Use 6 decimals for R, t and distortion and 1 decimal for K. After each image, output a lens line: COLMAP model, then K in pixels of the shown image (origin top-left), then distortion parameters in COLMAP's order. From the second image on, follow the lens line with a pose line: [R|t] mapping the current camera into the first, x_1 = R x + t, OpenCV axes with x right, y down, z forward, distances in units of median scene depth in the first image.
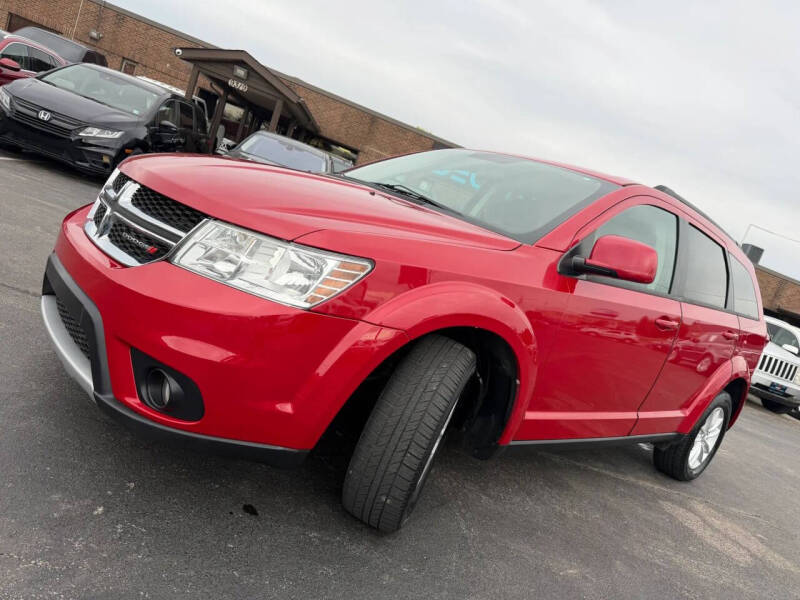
lens RADIAL K [[577.2, 0, 411.7], [0, 577.2, 298.3], [0, 0, 1]] dist [-0.001148, -0.002313]
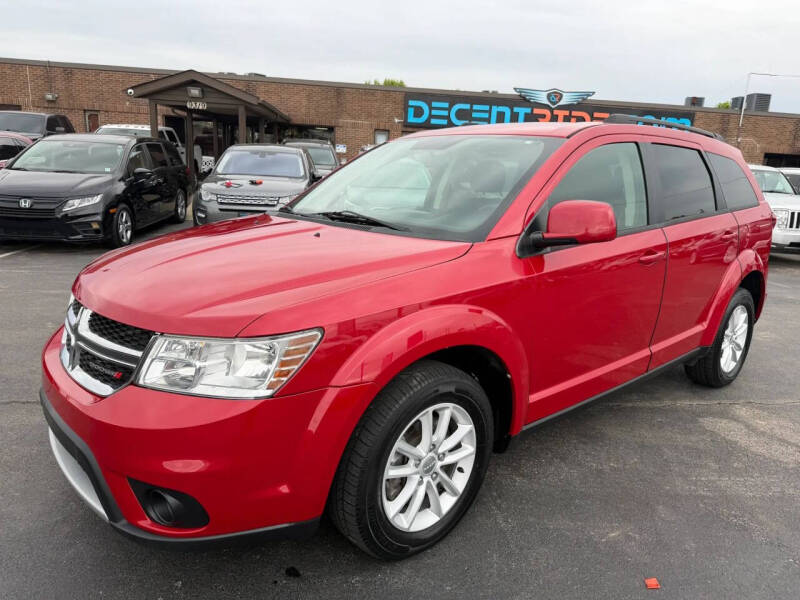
lens RADIAL K [[577.2, 0, 411.7], [0, 577.2, 298.3], [0, 0, 1]] dist [-0.001148, -0.002313]
pose [[0.952865, -0.294869, -0.071424, 0.111978], [0.299983, 0.950878, 0.076427, -0.092417], [0.045379, -0.094250, 0.994514, 0.005945]]
